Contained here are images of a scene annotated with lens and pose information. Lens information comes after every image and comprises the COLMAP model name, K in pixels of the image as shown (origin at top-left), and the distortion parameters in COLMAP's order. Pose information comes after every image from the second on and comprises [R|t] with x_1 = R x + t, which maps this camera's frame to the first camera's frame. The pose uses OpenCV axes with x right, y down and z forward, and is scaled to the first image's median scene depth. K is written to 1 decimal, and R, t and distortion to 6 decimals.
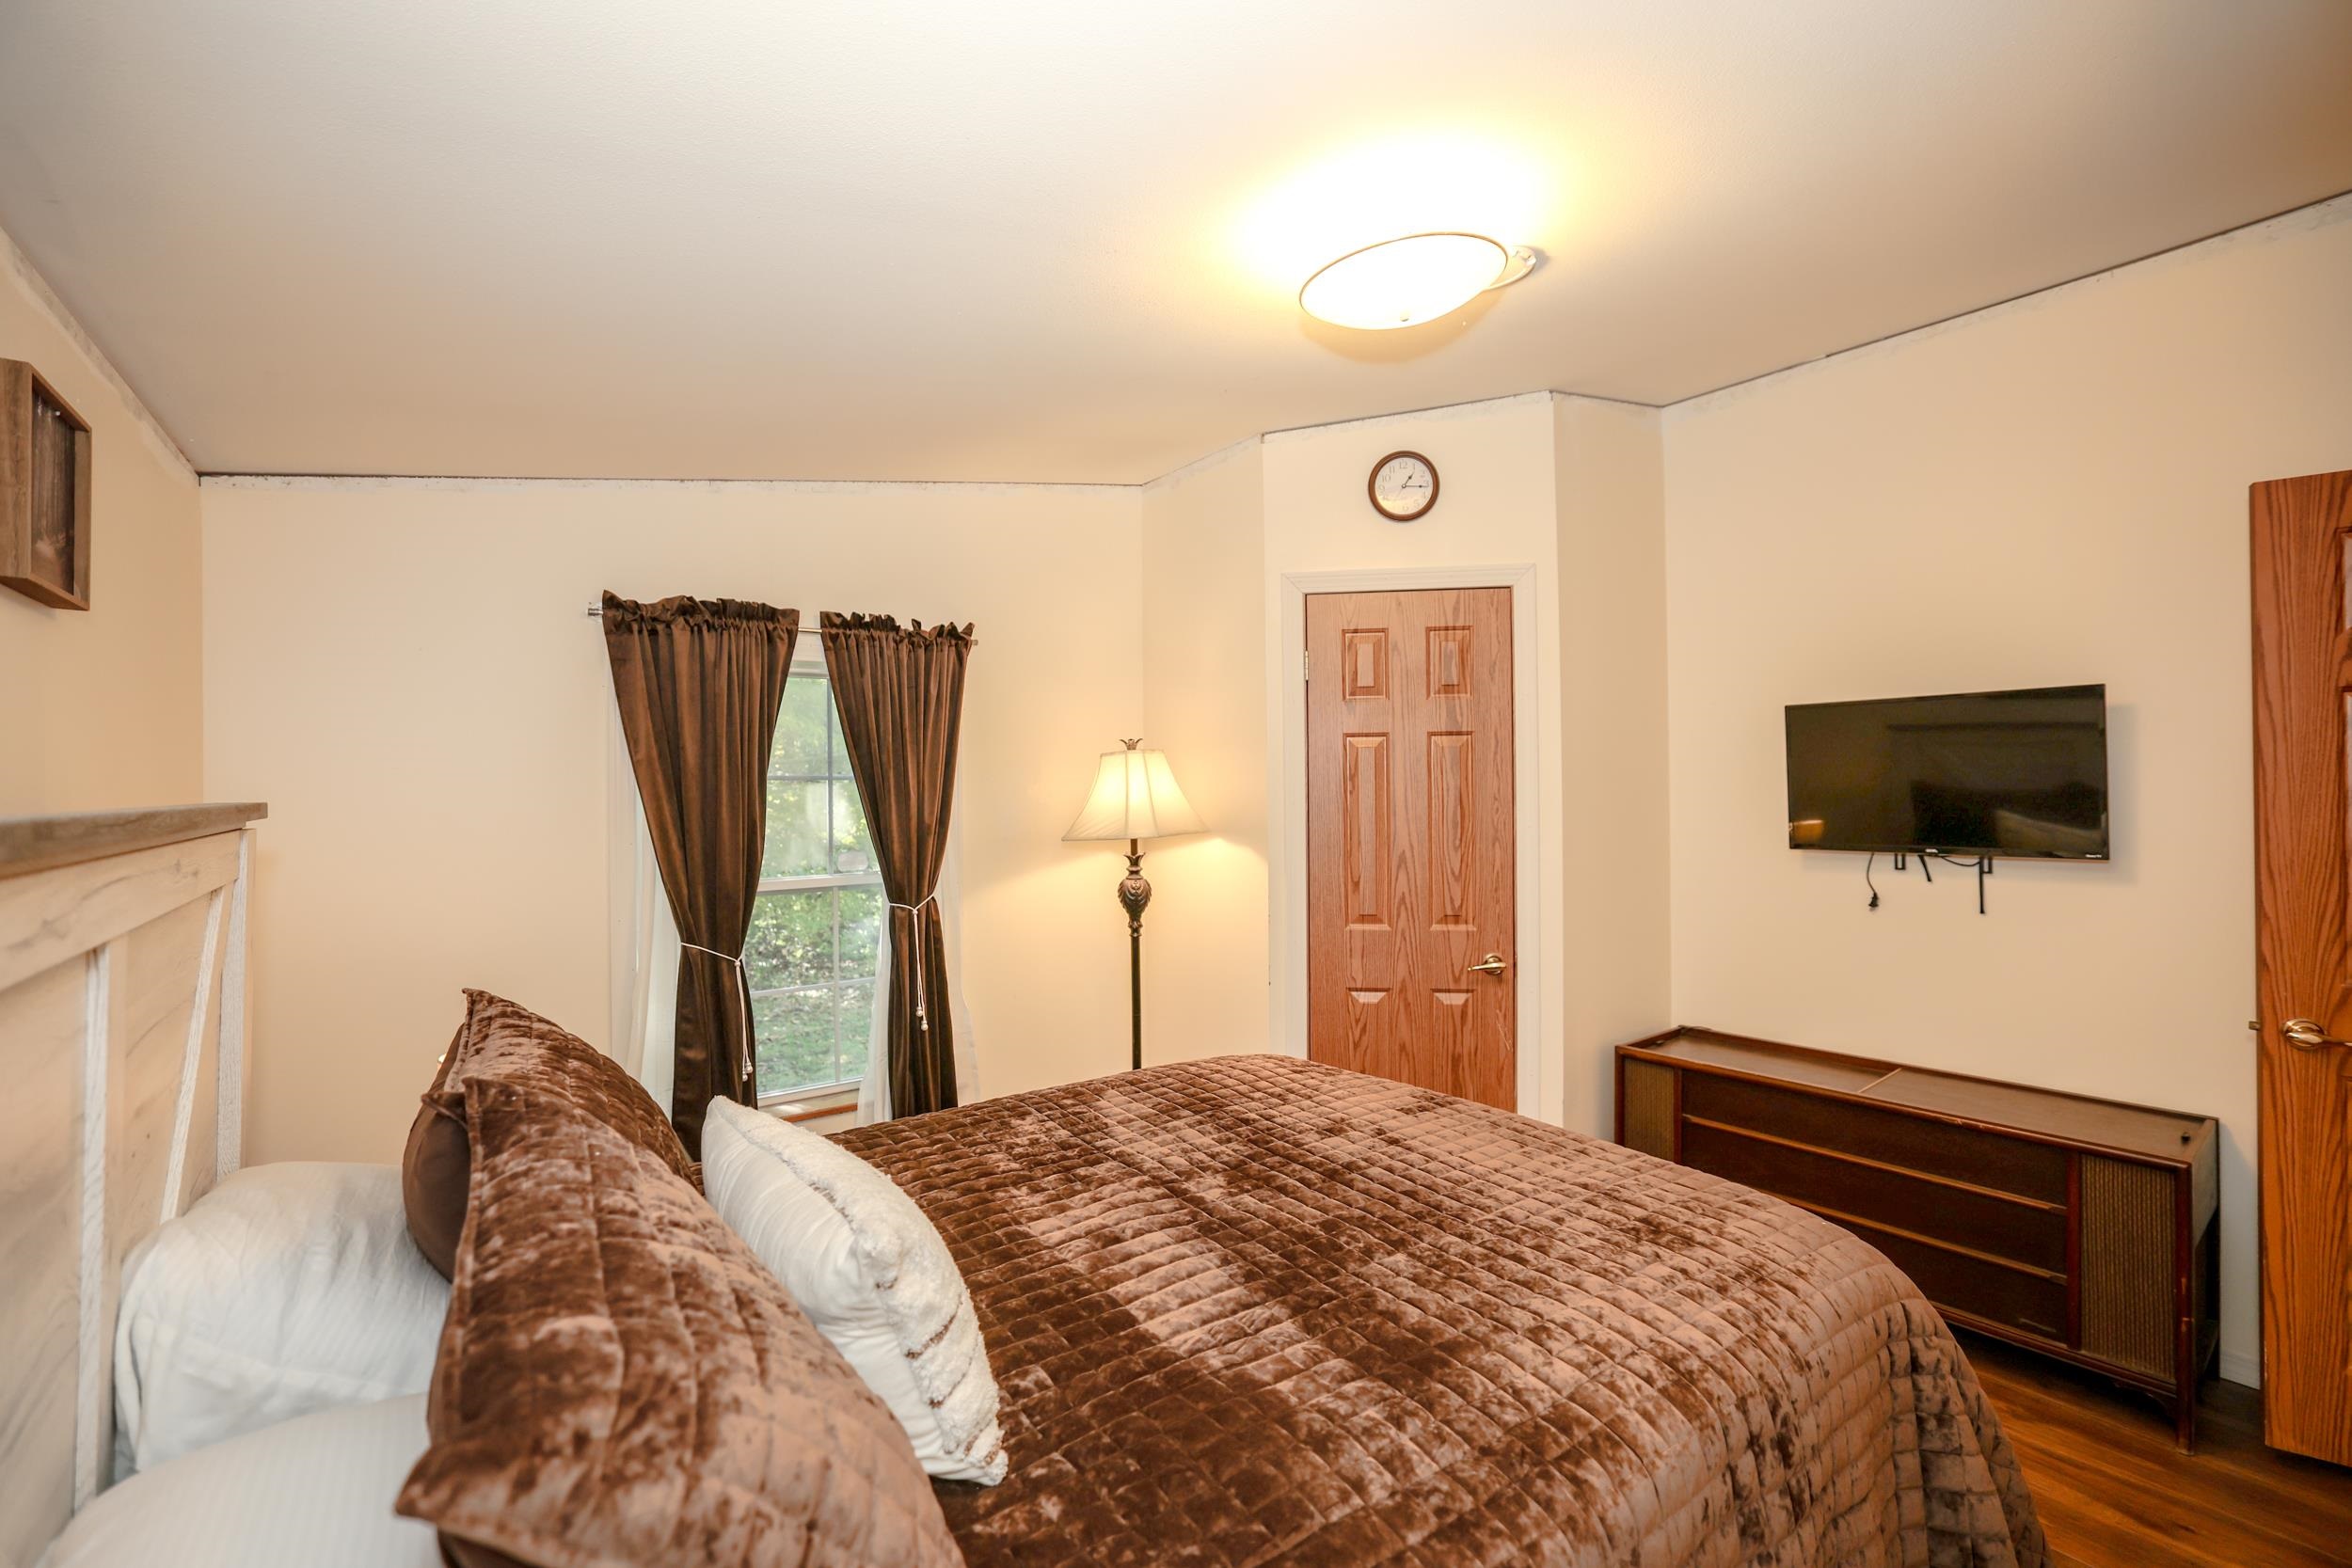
lens RADIAL K [[1044.9, 0, 1167.9], [0, 1044.9, 781.7], [0, 0, 1]] dist [-0.042601, 0.016209]
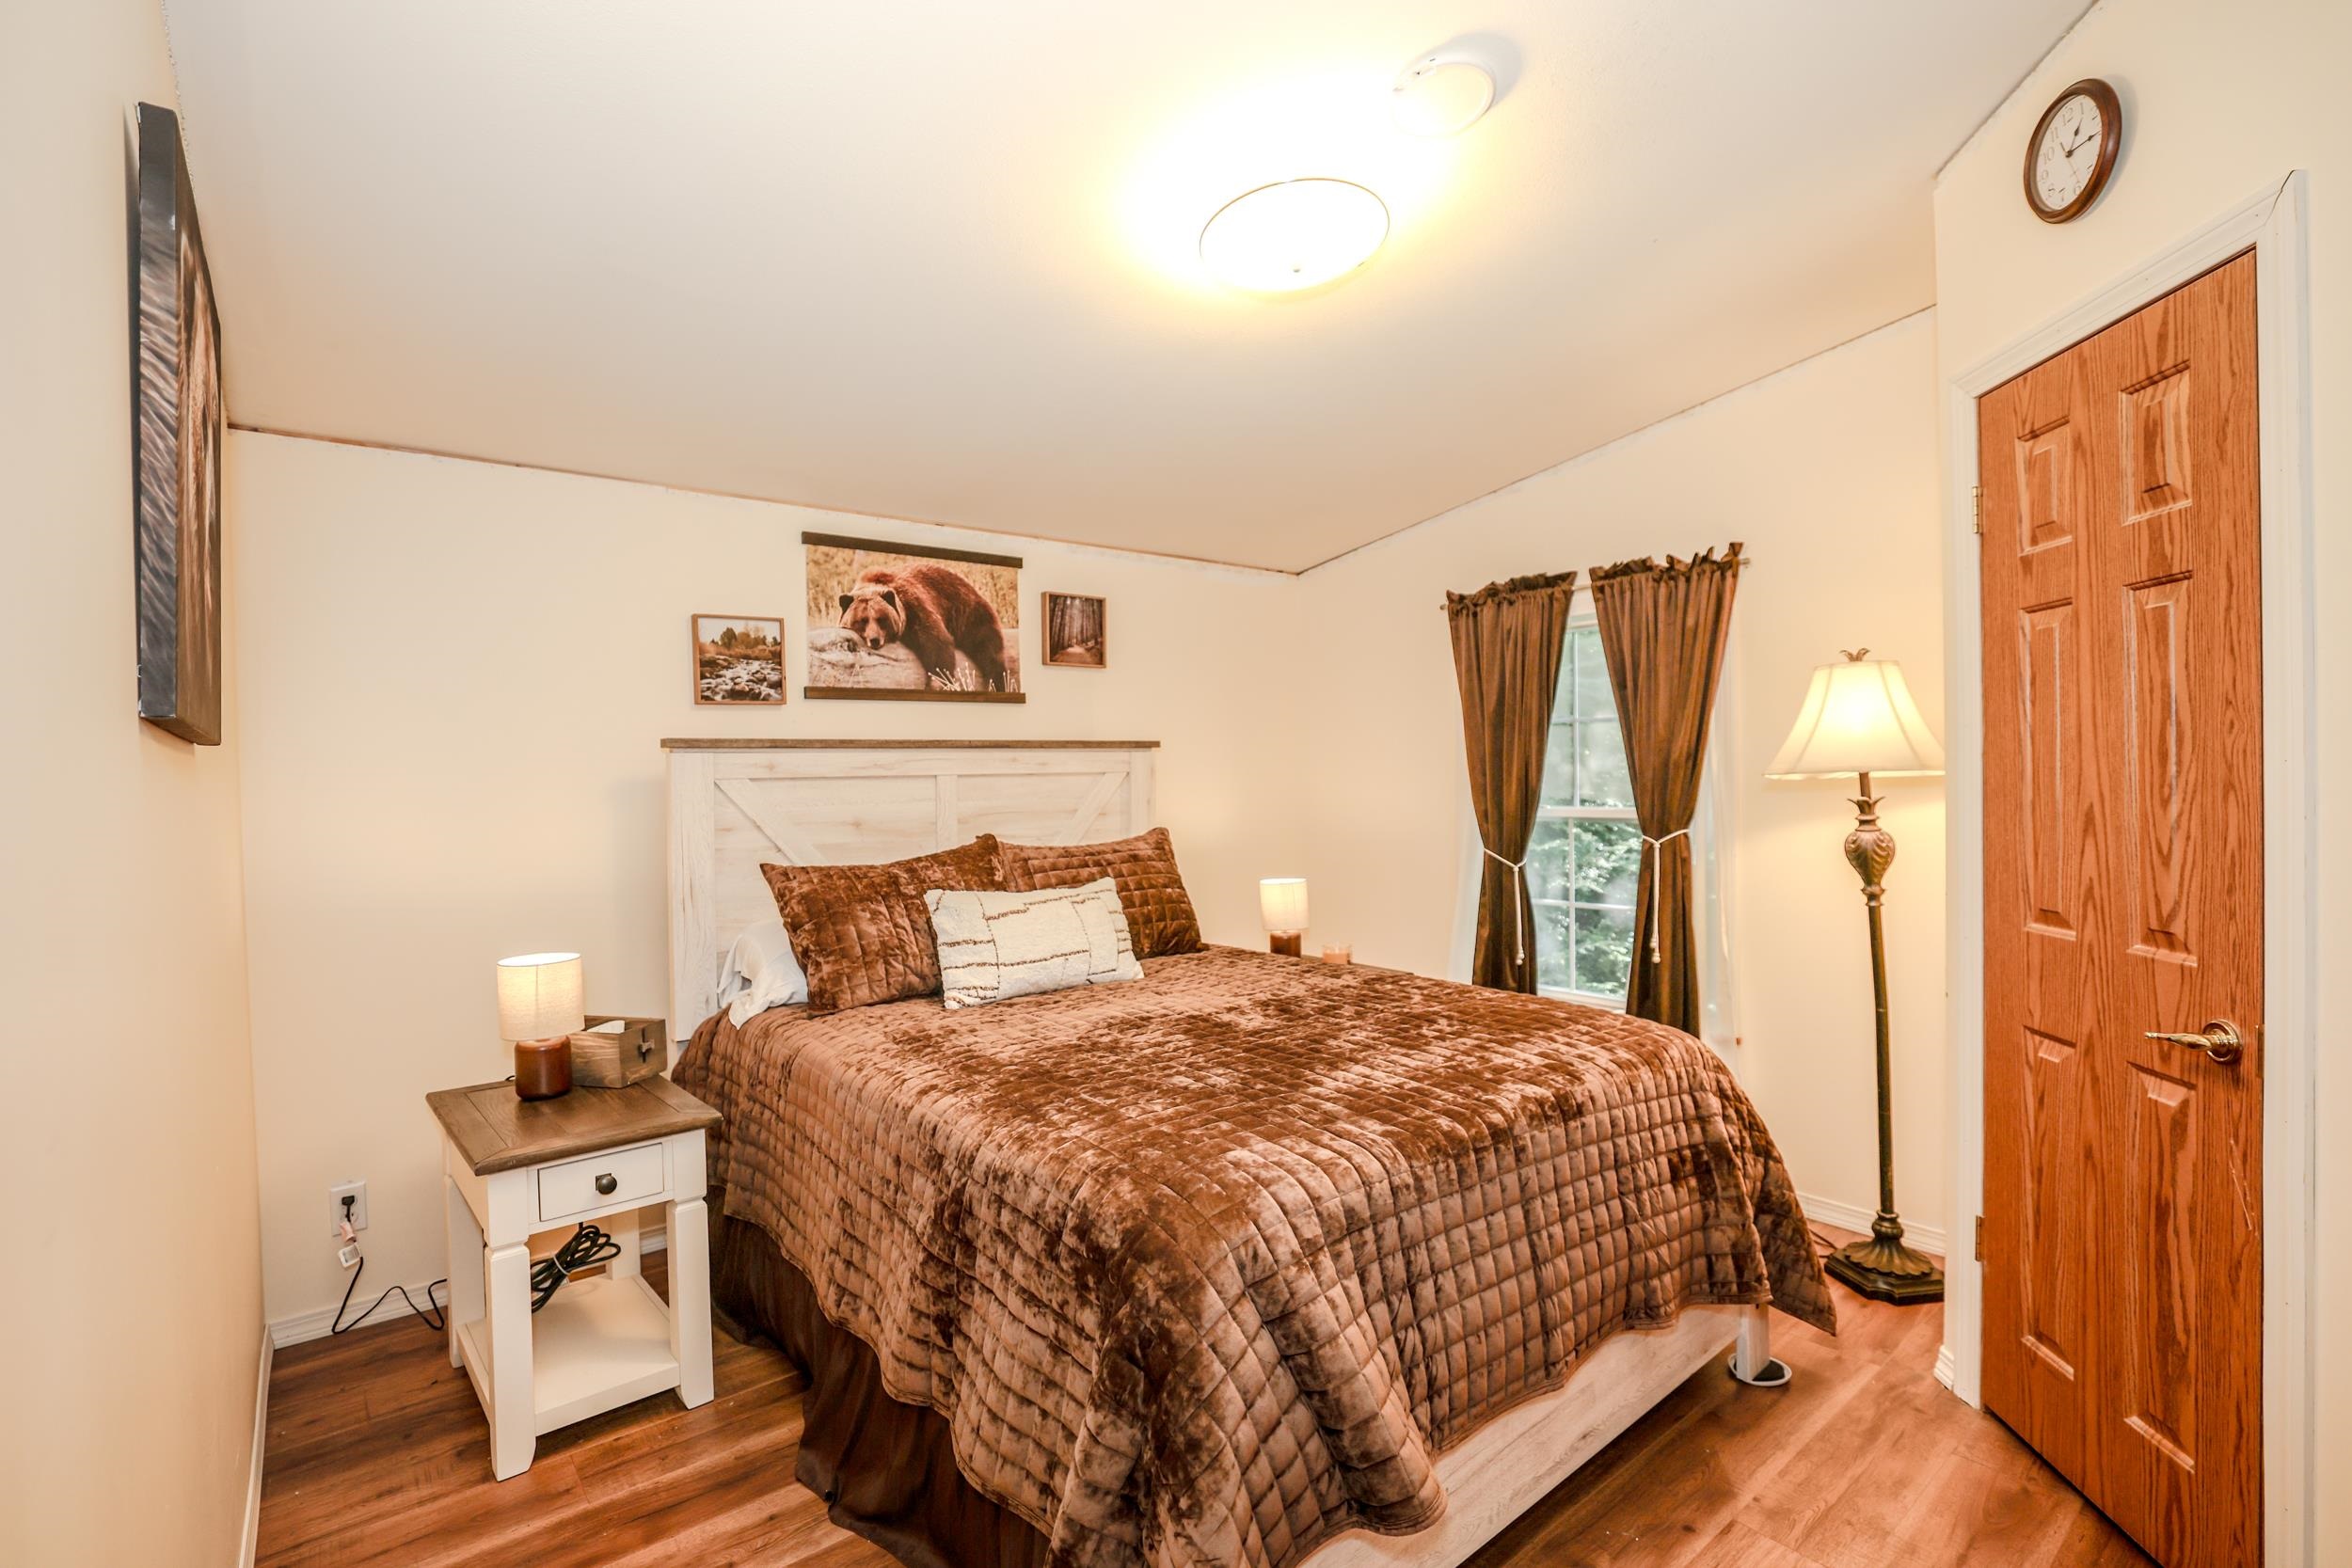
lens RADIAL K [[1044.9, 0, 1186.3], [0, 1044.9, 772.2], [0, 0, 1]] dist [-0.042601, 0.016209]
pose [[0.067243, 0.009833, -0.997688, 0.740620], [0.019875, 0.999740, 0.011193, 0.033649], [0.997539, -0.020582, 0.067030, 0.478891]]
